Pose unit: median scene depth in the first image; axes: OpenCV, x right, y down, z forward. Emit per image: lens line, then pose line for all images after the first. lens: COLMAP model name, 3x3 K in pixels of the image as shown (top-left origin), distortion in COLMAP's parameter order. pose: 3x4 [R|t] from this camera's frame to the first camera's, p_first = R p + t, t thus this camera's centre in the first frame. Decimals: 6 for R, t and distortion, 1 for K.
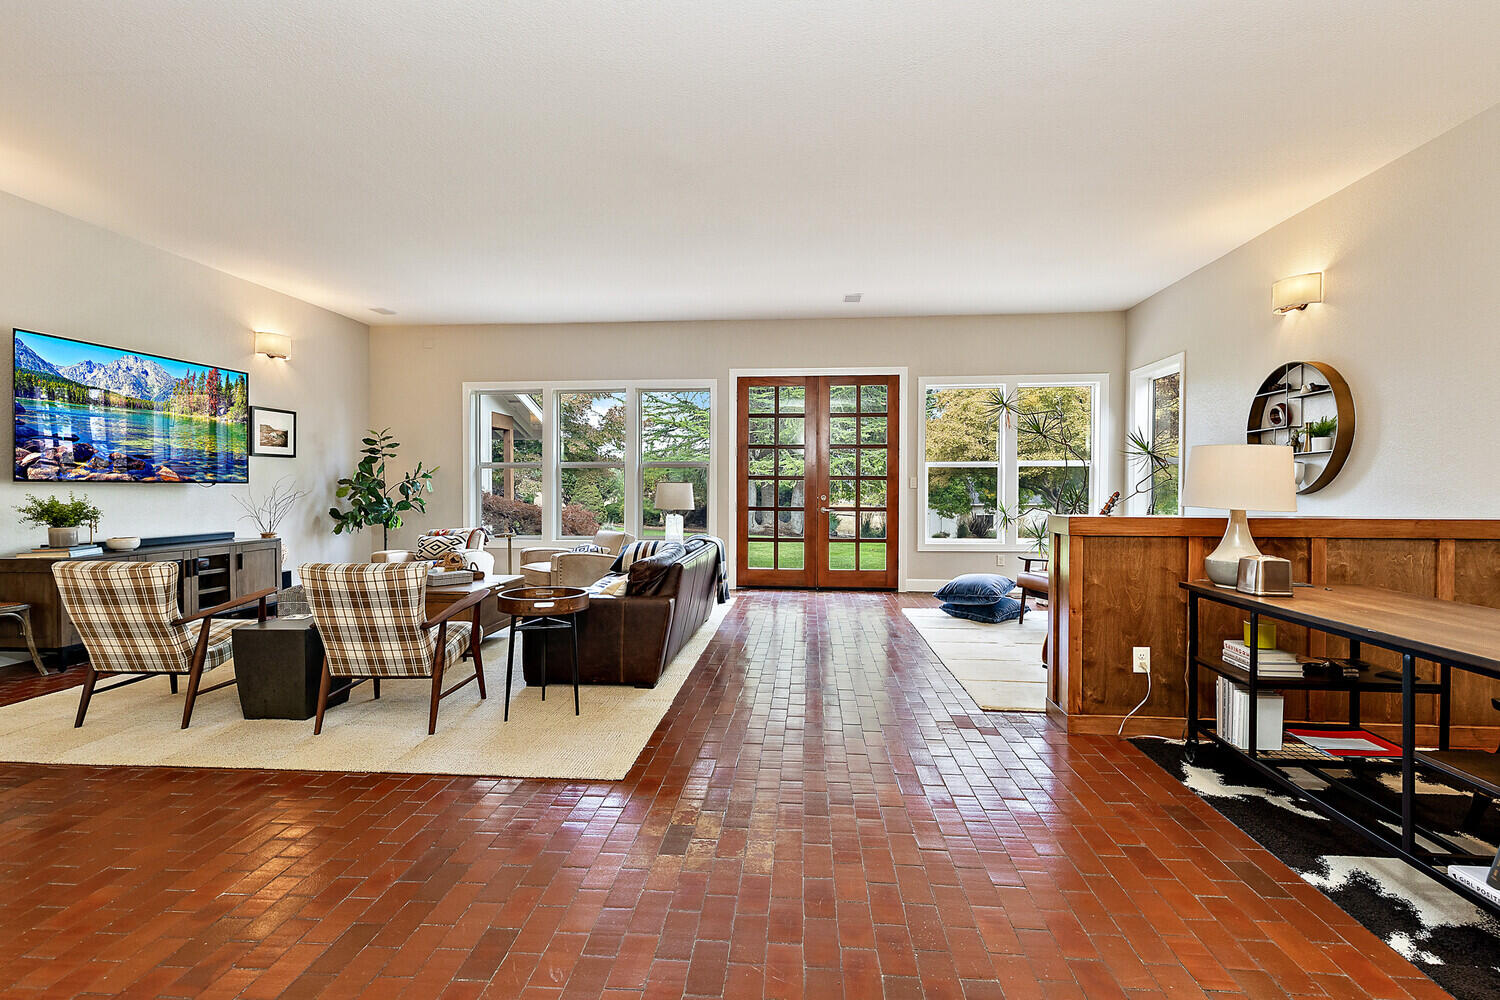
lens RADIAL K [[693.1, 0, 753.5], [0, 693.1, 492.9], [0, 0, 1]] dist [0.010900, -0.000063]
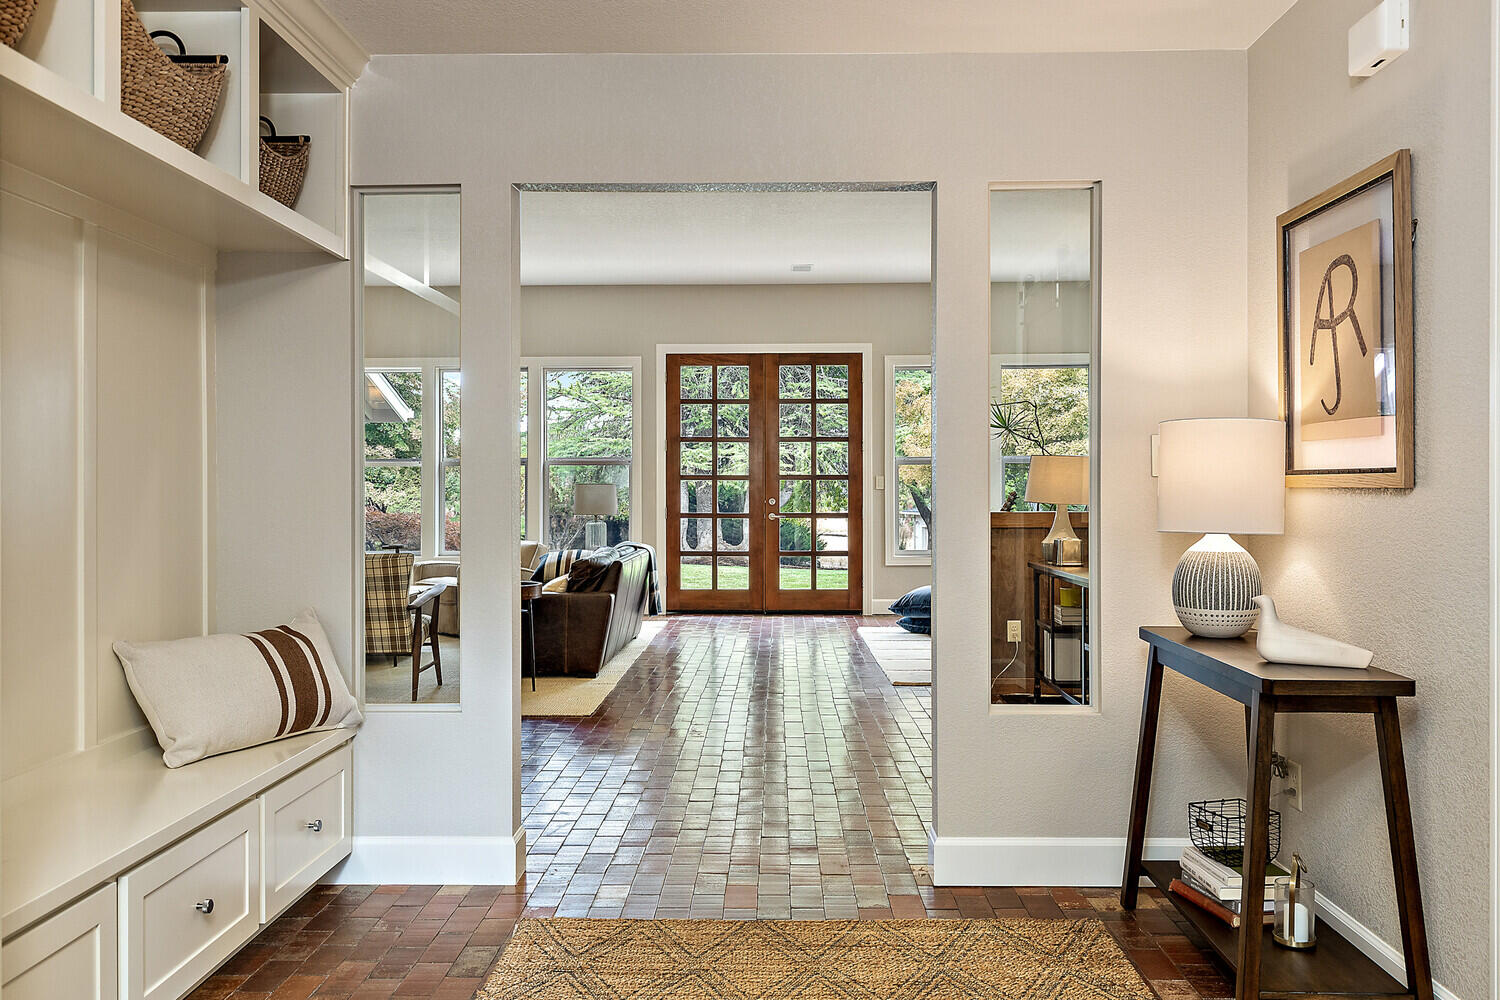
lens RADIAL K [[1215.5, 0, 749.9], [0, 1215.5, 494.7], [0, 0, 1]] dist [-0.002435, -0.000278]
pose [[0.998443, -0.004307, 0.055620, -0.005702], [0.004549, 0.999981, -0.004231, 0.005453], [-0.055601, 0.004478, 0.998443, -0.487172]]
